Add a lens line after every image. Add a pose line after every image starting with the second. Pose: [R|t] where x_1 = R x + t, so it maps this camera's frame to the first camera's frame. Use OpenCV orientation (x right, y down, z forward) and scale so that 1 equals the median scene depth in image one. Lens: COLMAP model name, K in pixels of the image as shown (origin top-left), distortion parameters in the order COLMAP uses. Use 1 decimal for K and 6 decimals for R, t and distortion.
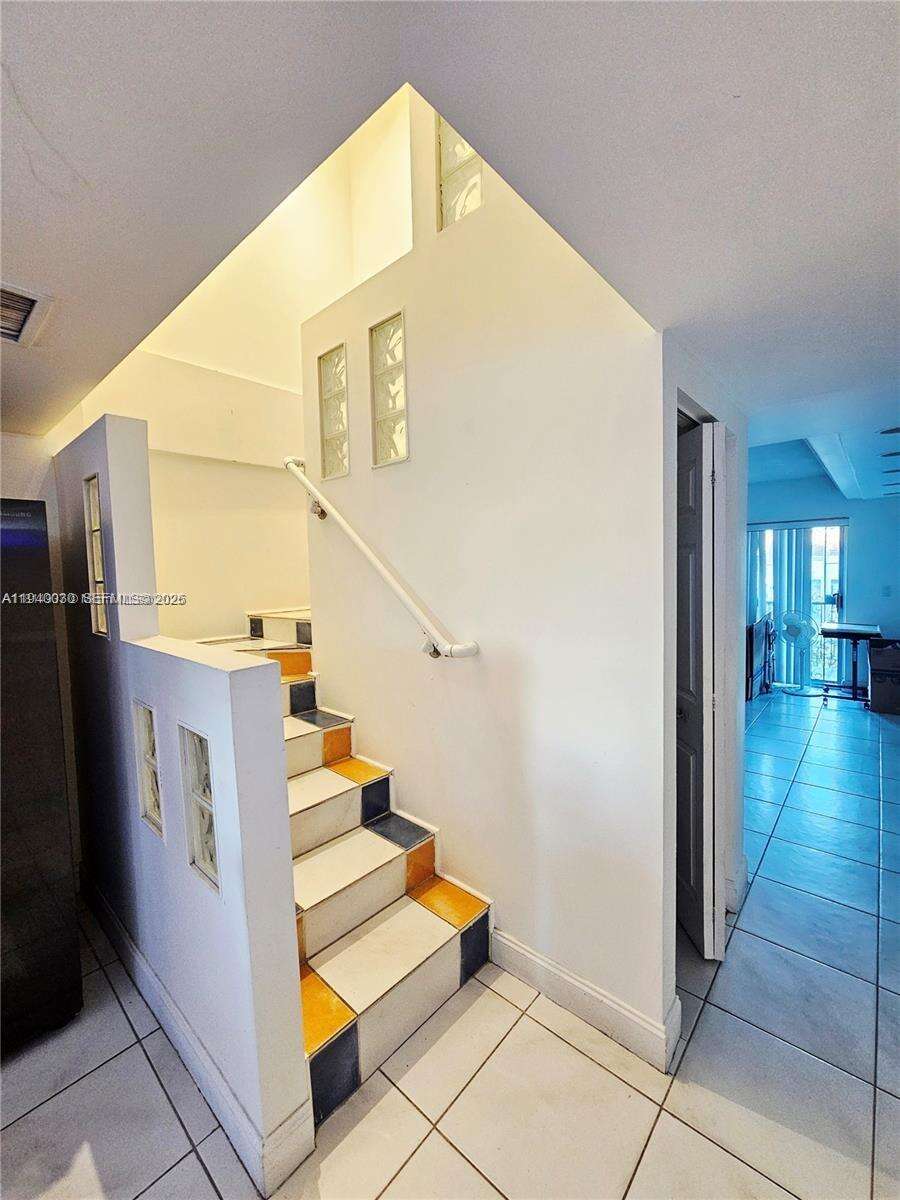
lens RADIAL K [[494.3, 0, 450.1], [0, 494.3, 601.1], [0, 0, 1]] dist [-0.001306, 0.000490]
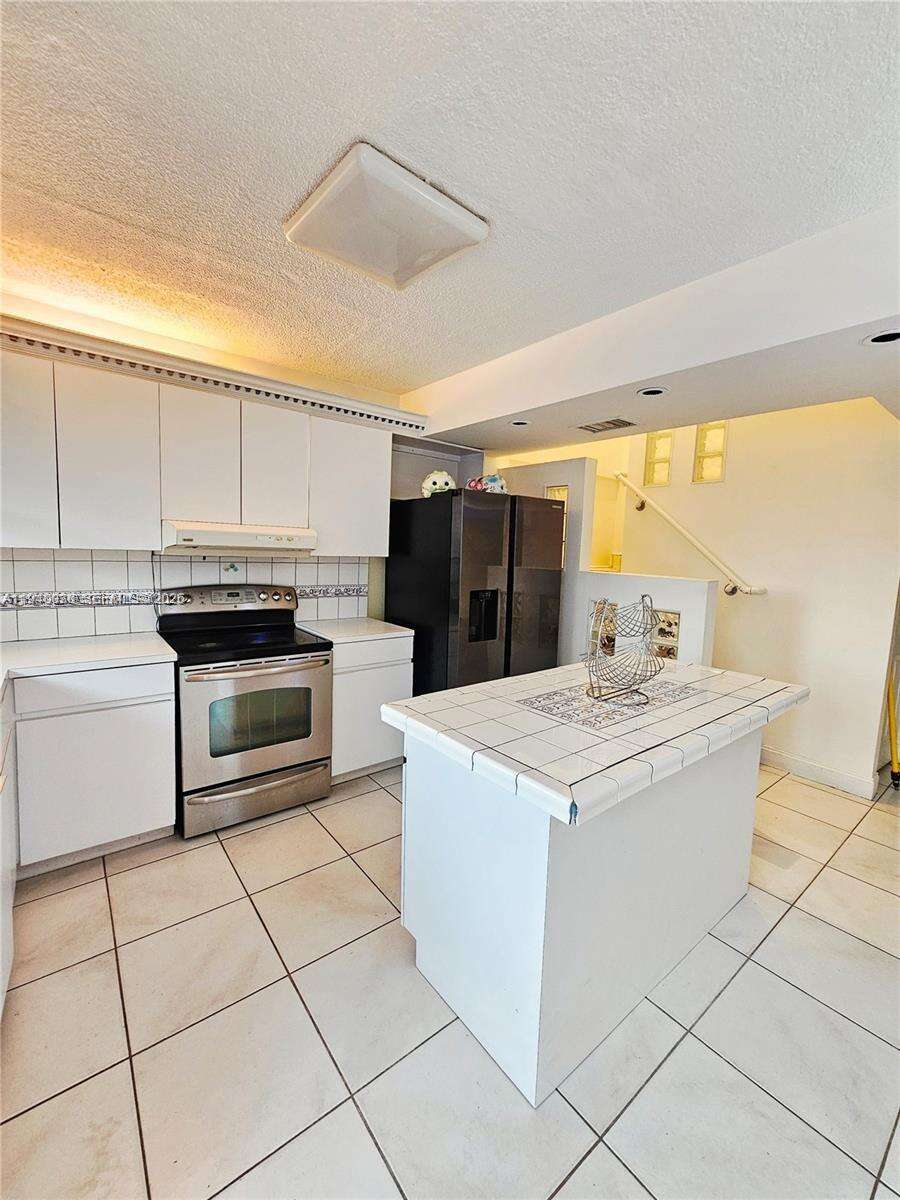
lens RADIAL K [[494.3, 0, 444.9], [0, 494.3, 596.1], [0, 0, 1]] dist [-0.001306, 0.000490]
pose [[0.981128, 0.082723, -0.174771, -0.288086], [-0.075118, 0.995935, 0.049699, 0.041784], [0.178172, -0.035633, 0.983354, -0.369881]]
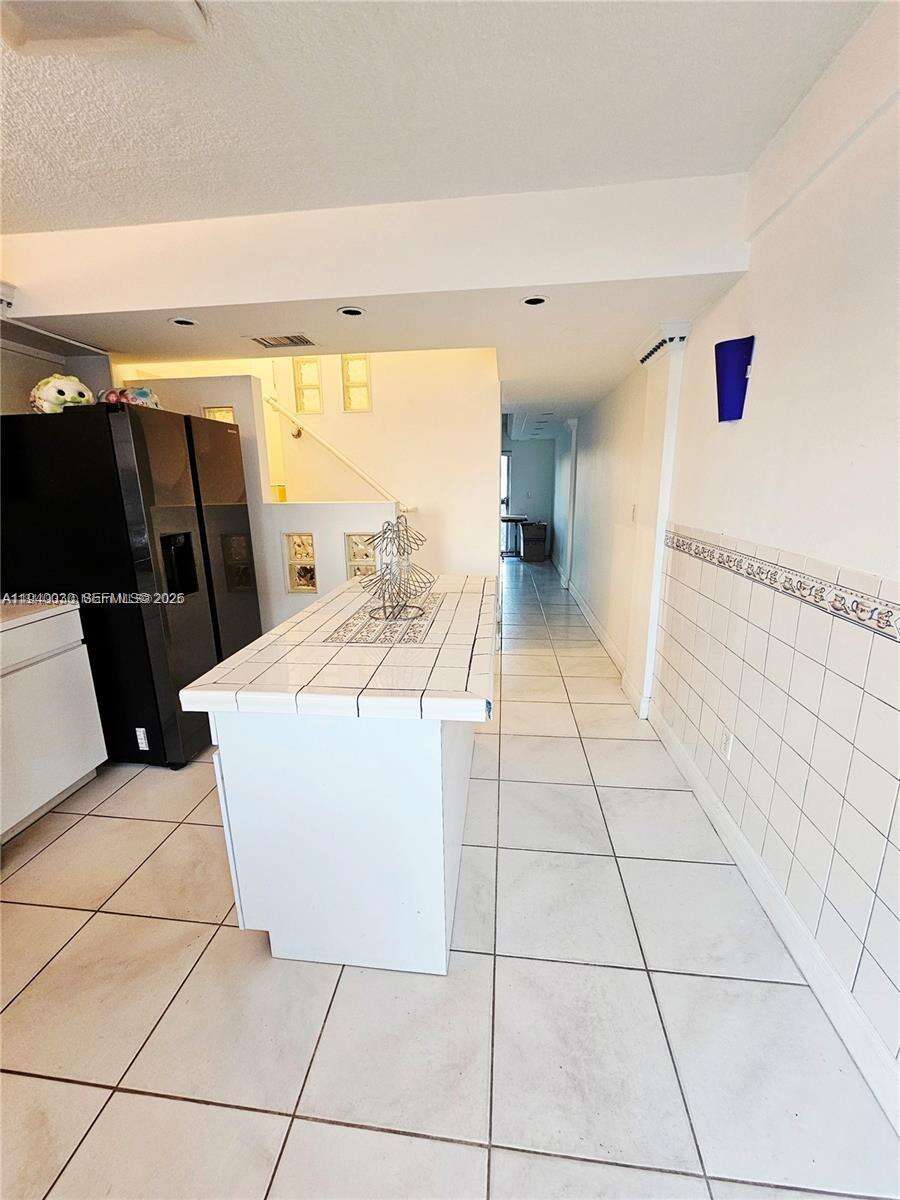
lens RADIAL K [[494.3, 0, 445.8], [0, 494.3, 595.4], [0, 0, 1]] dist [-0.001306, 0.000490]
pose [[0.822756, -0.109290, 0.557789, -0.402828], [0.024510, 0.987249, 0.157283, 0.049723], [-0.567867, -0.115734, 0.814944, -0.329344]]
